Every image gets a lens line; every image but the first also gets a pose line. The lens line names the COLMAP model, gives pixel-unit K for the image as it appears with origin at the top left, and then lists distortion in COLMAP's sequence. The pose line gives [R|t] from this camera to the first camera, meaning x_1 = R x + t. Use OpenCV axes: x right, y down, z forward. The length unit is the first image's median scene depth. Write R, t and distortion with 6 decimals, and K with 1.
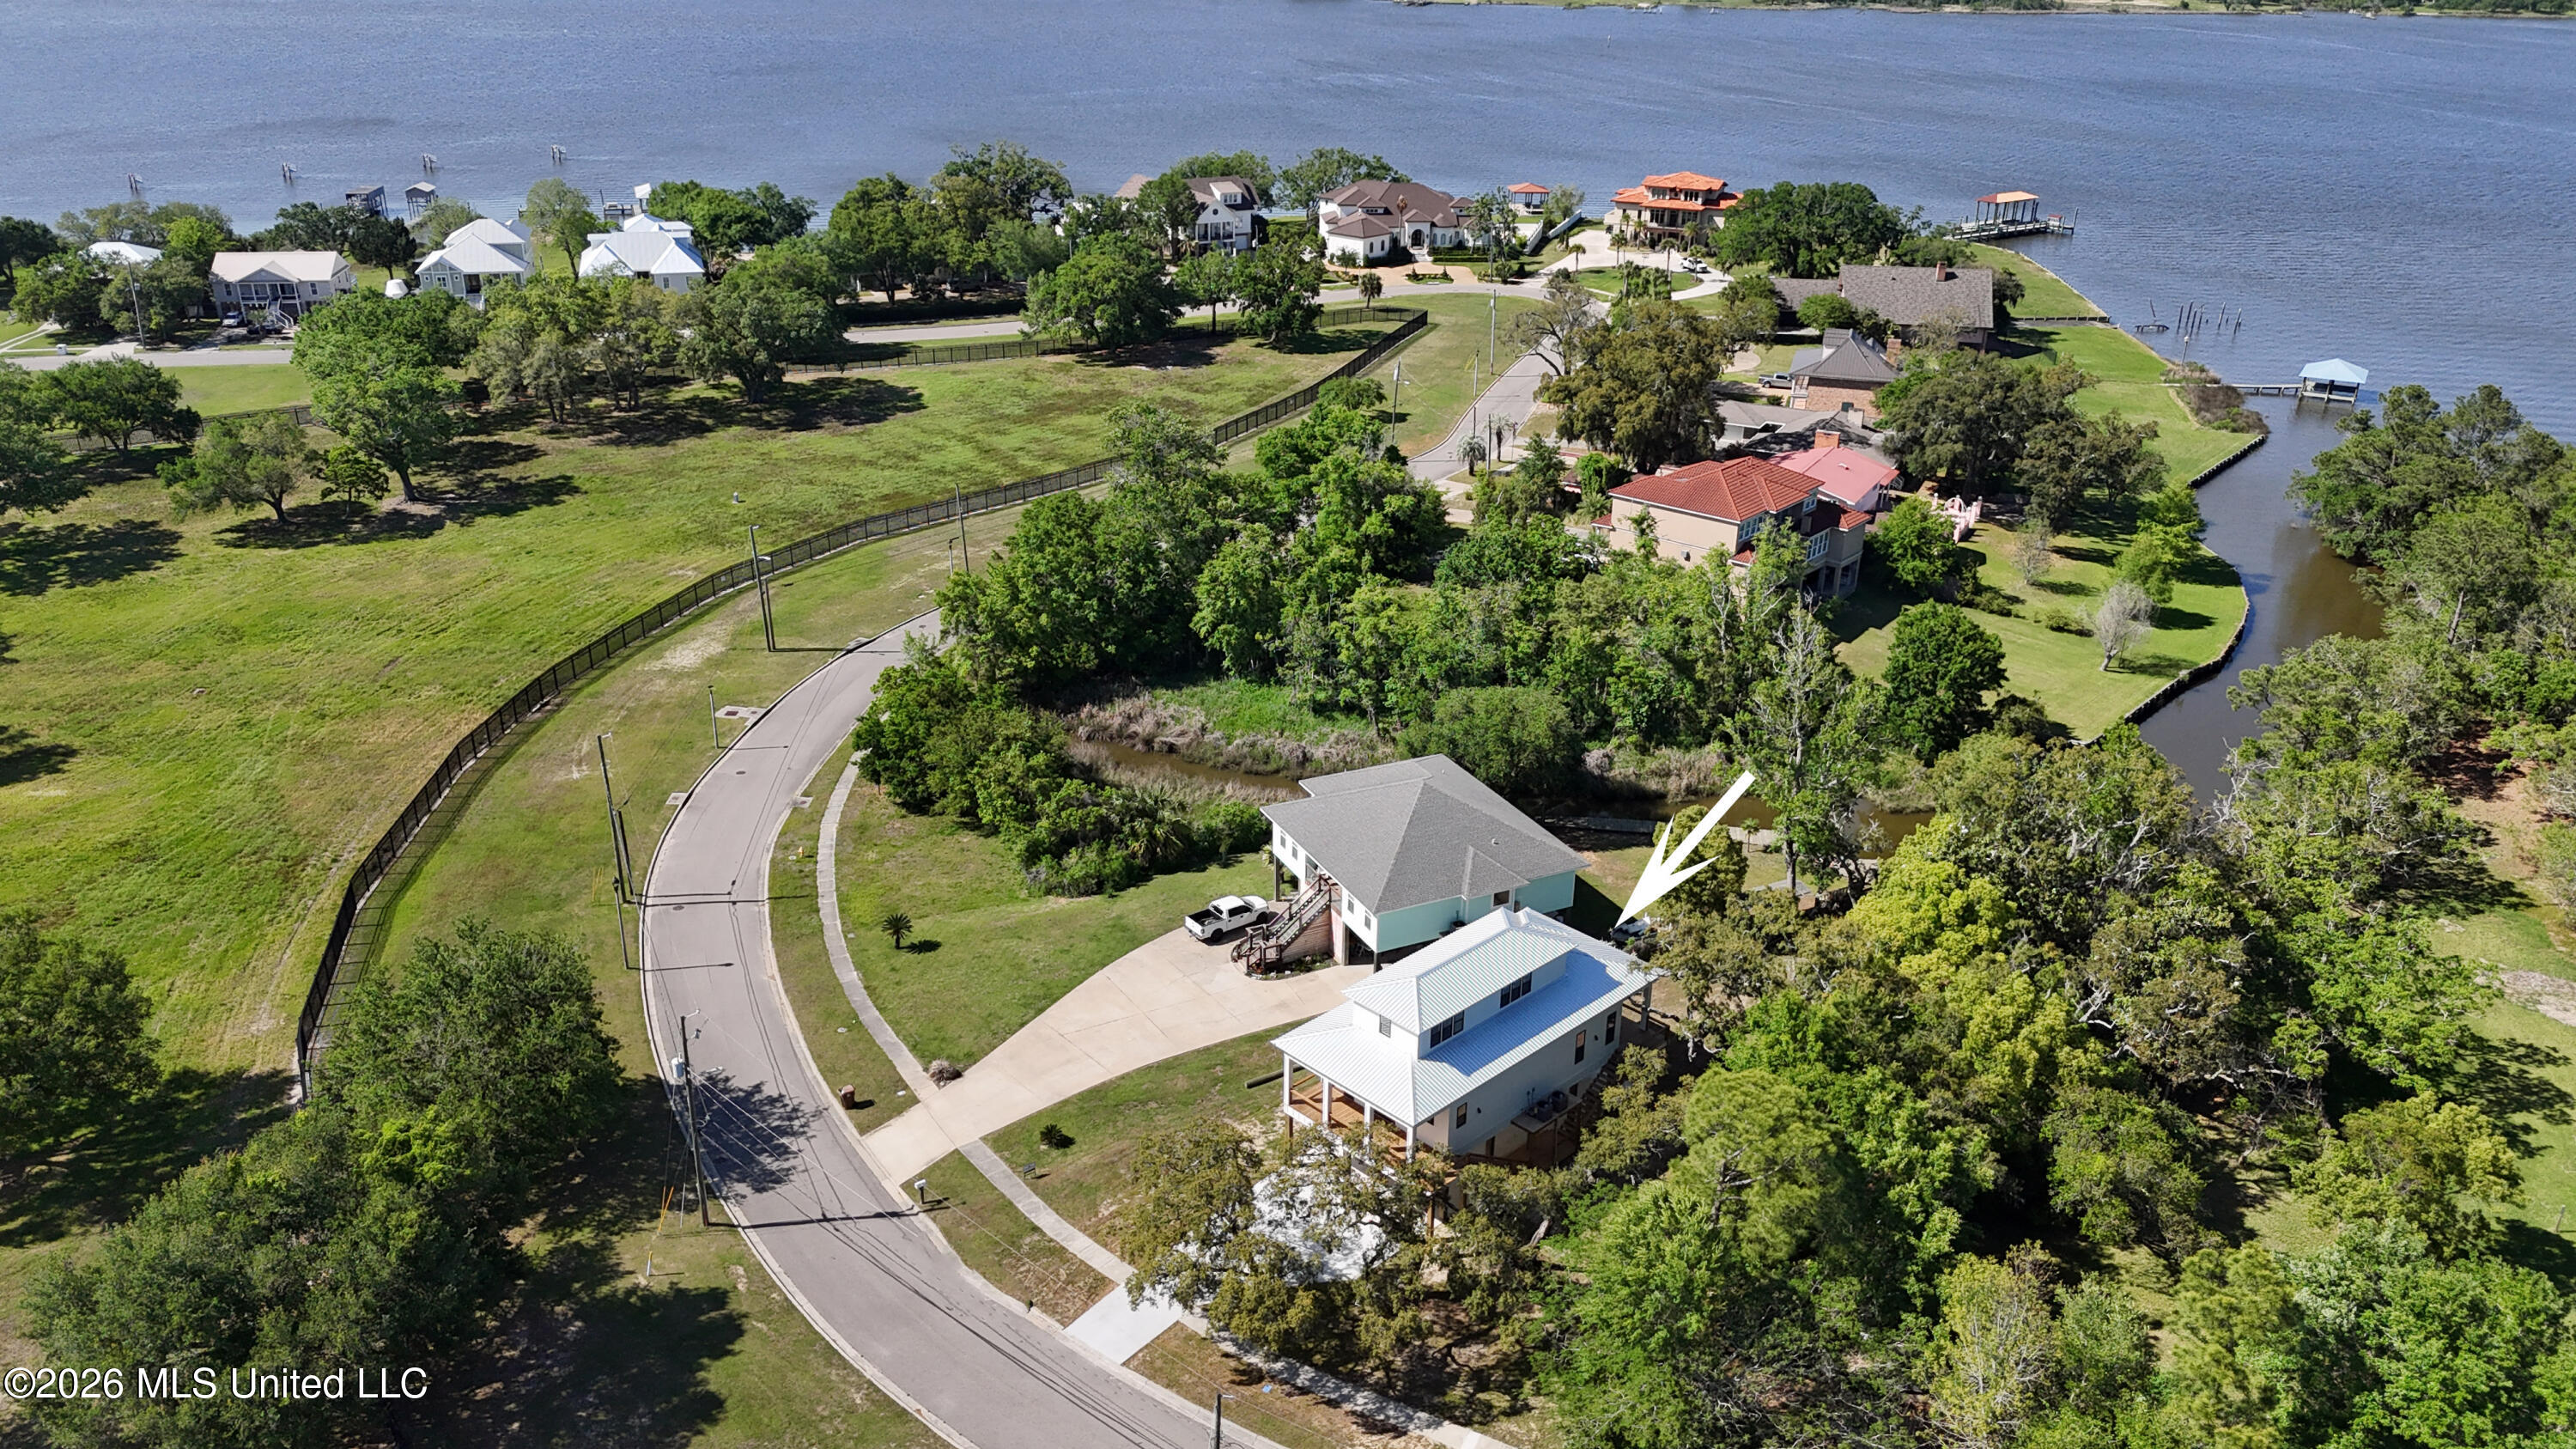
lens RADIAL K [[1861.0, 0, 1298.6], [0, 1861.0, 724.9], [0, 0, 1]] dist [0.044180, -0.045044]
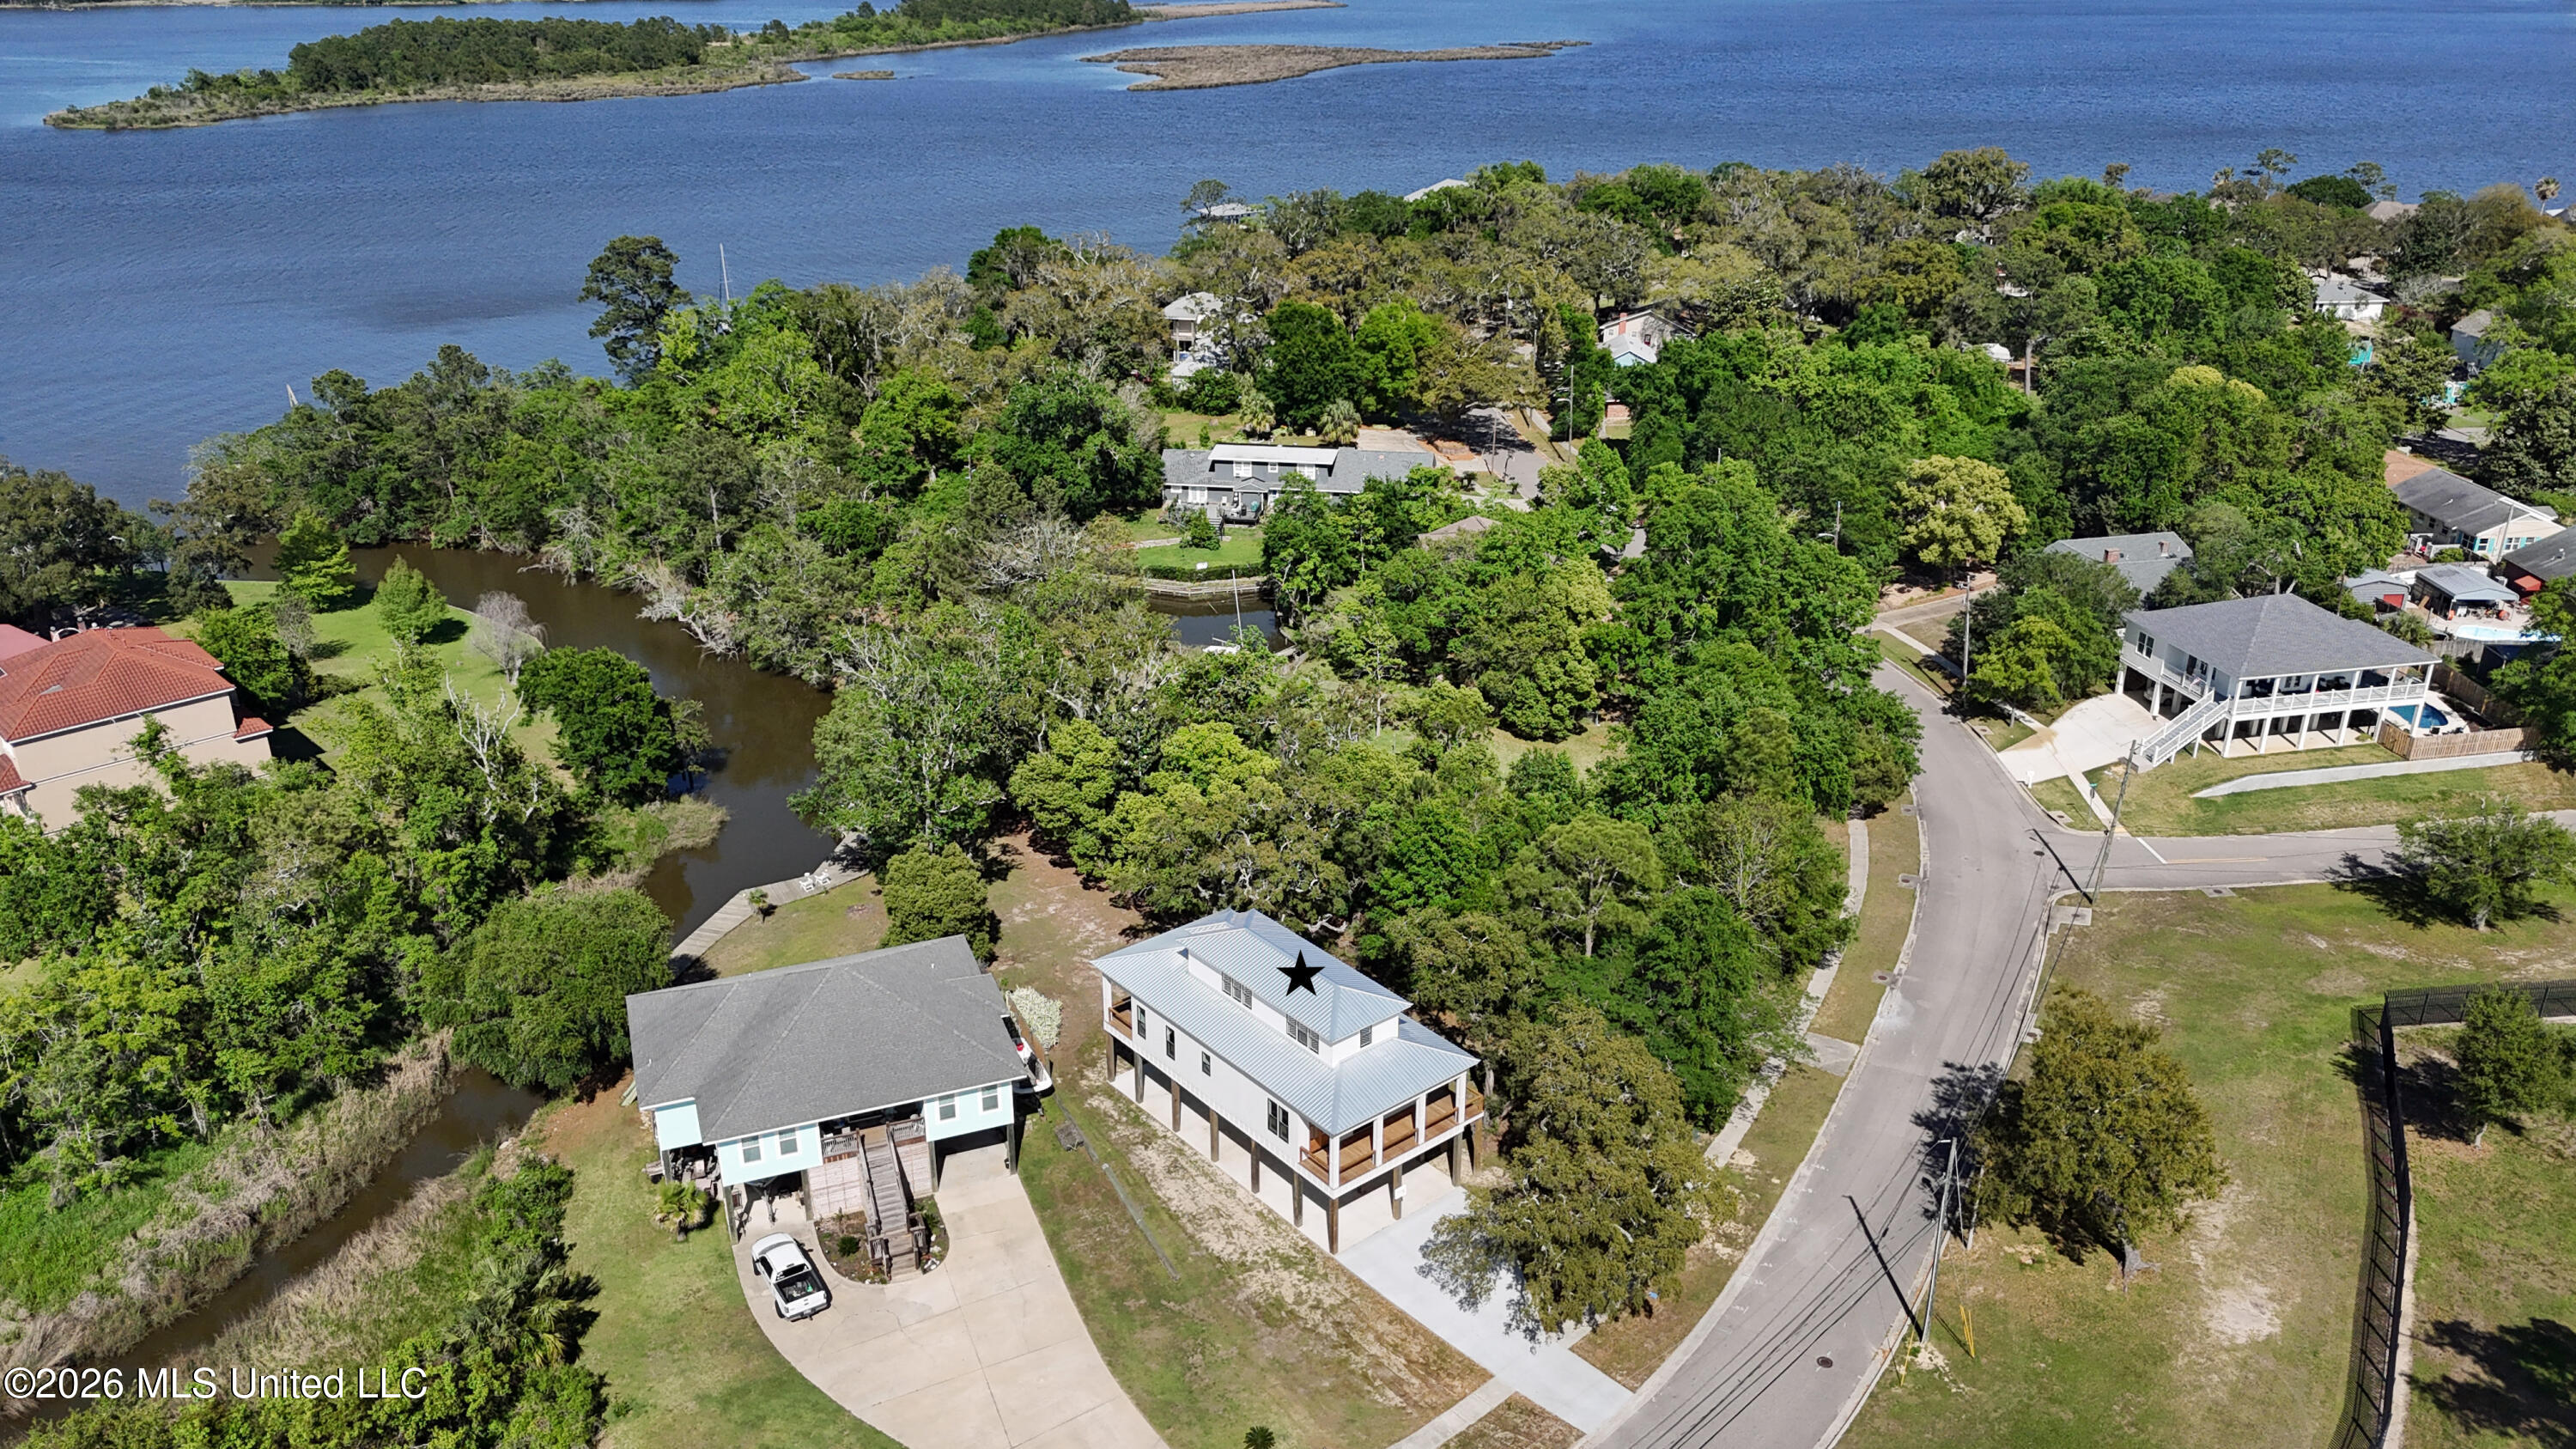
lens RADIAL K [[1861.0, 0, 1285.4], [0, 1861.0, 727.0], [0, 0, 1]] dist [0.044180, -0.045044]
pose [[0.090211, -0.400935, 0.911654, -0.459879], [0.396861, 0.854041, 0.336326, -0.190583], [-0.913435, 0.331460, 0.236160, 0.434859]]
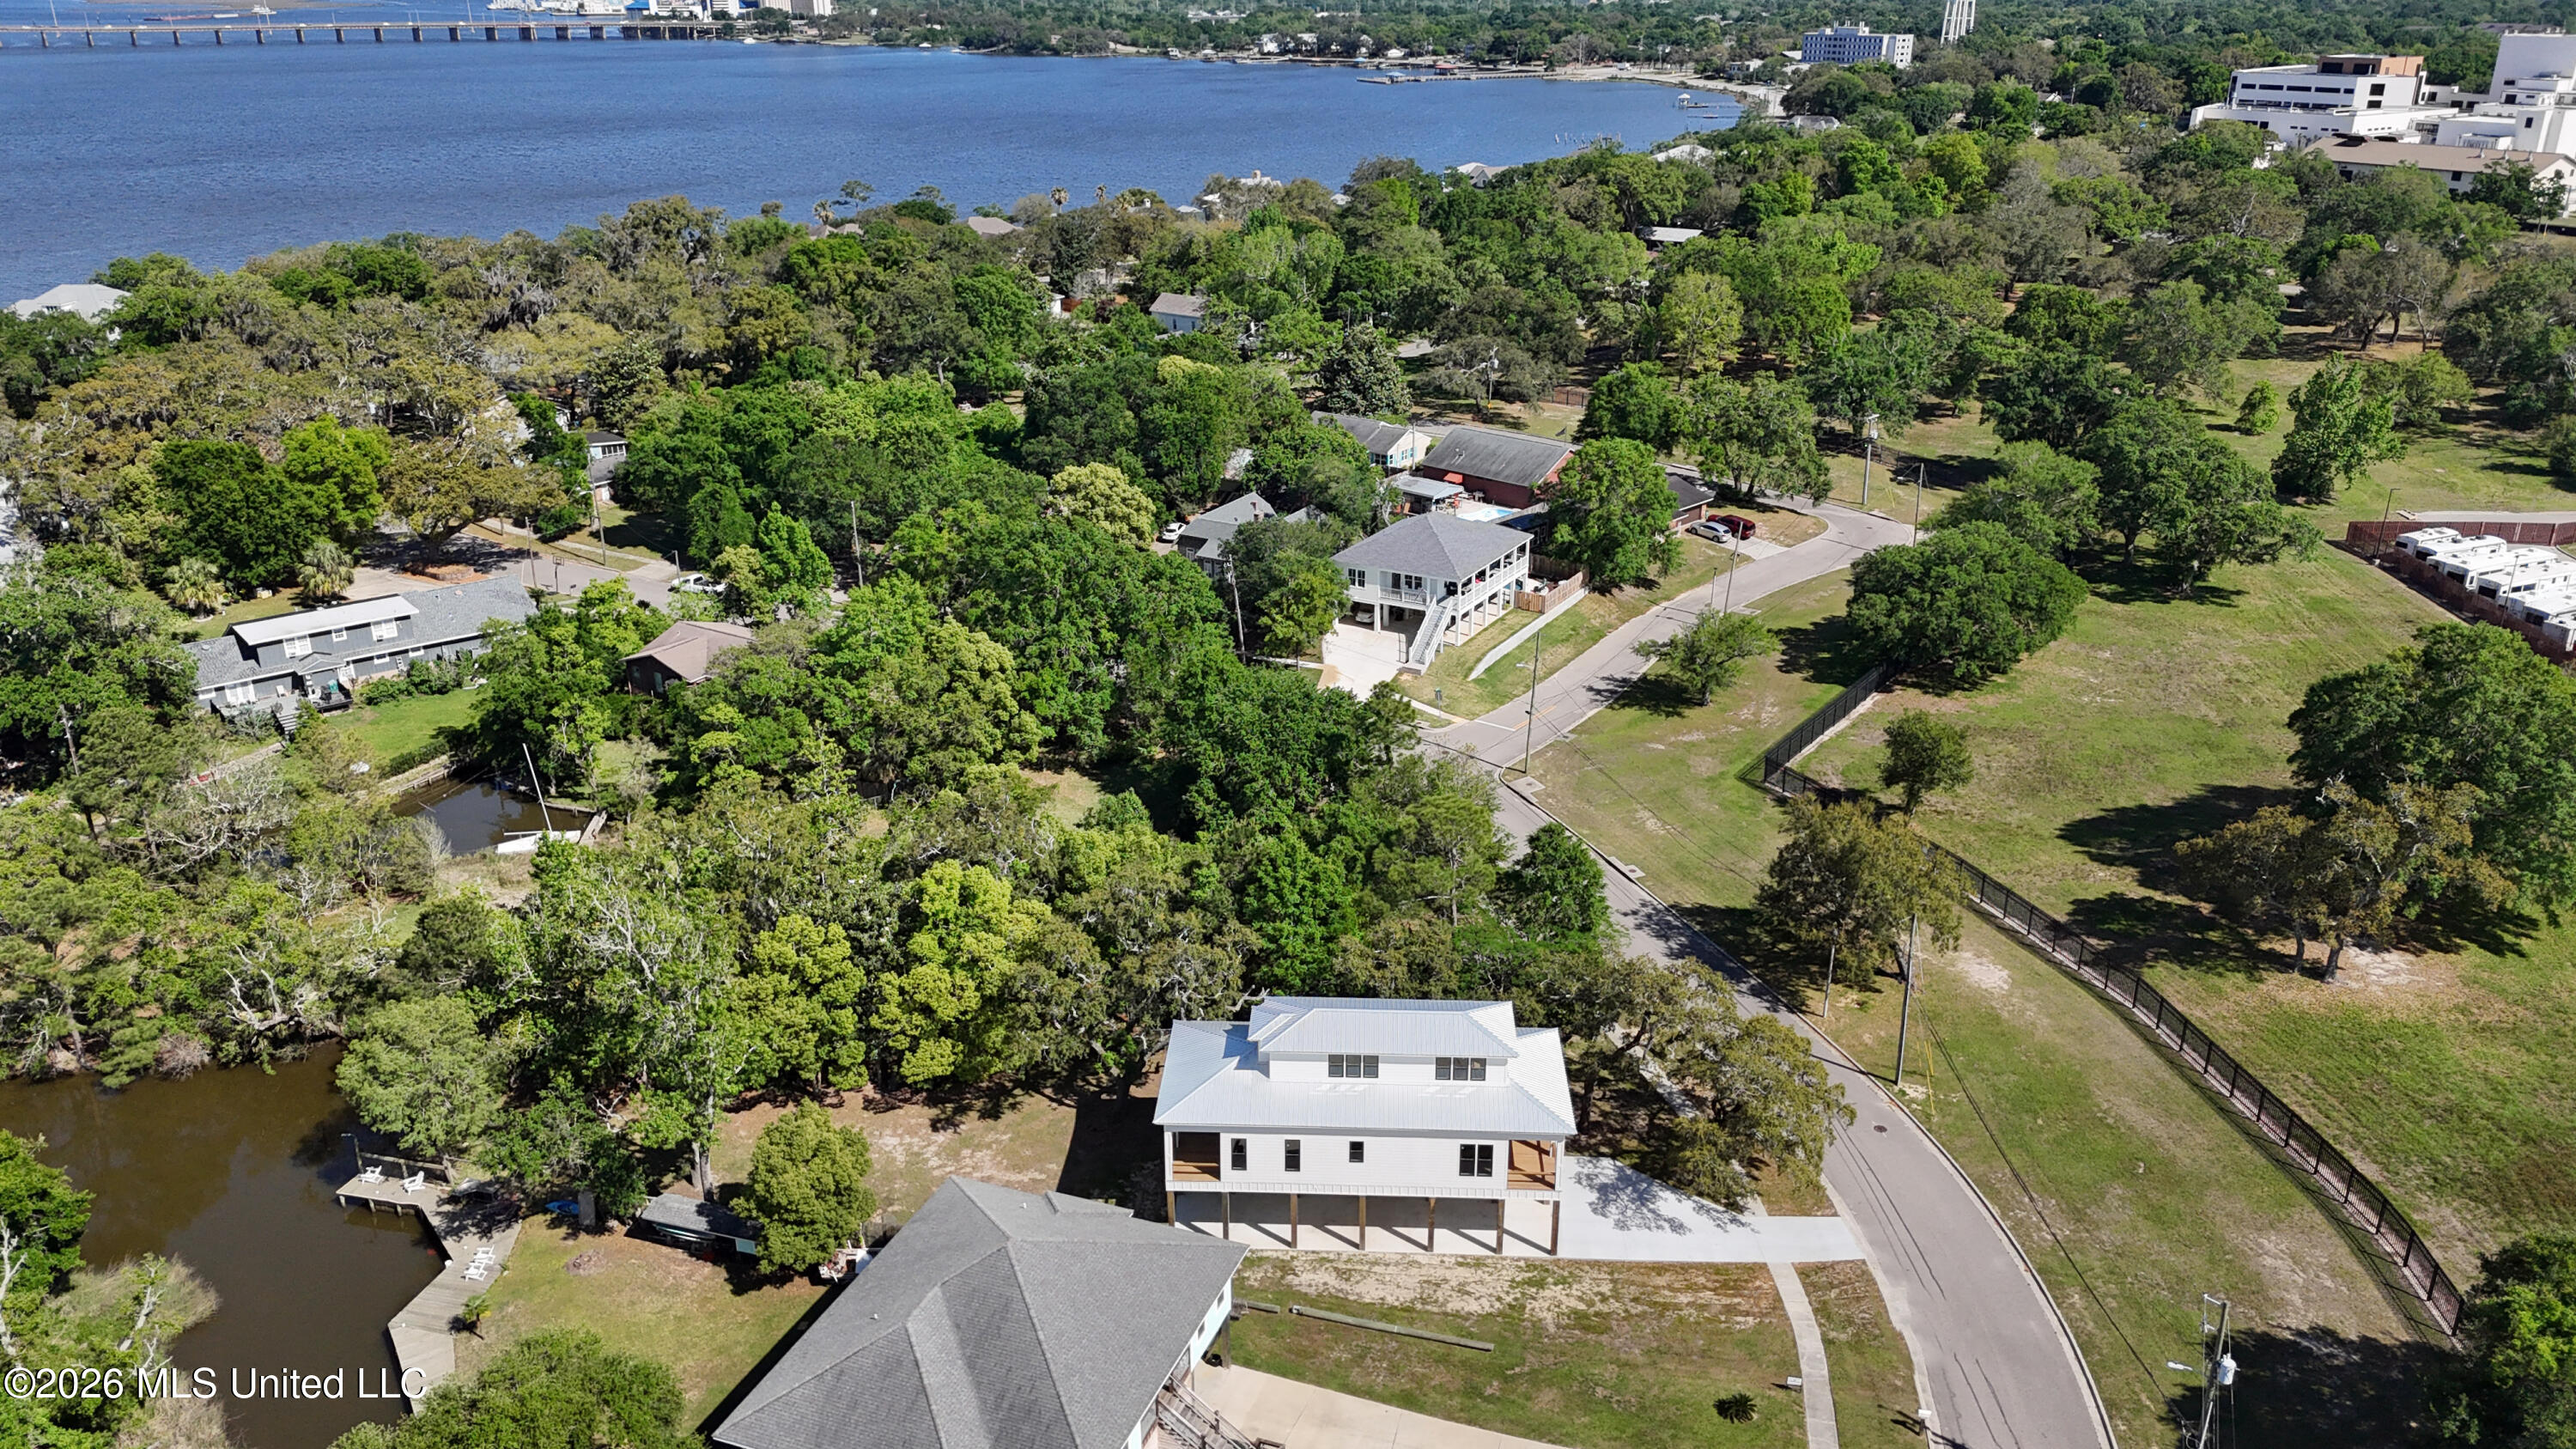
lens RADIAL K [[1861.0, 0, 1286.9], [0, 1861.0, 730.9], [0, 0, 1]] dist [0.044180, -0.045044]
pose [[-0.679201, -0.281783, 0.677705, -0.296658], [0.286590, 0.748240, 0.598334, -0.352706], [-0.675686, 0.600612, -0.427450, 0.817914]]
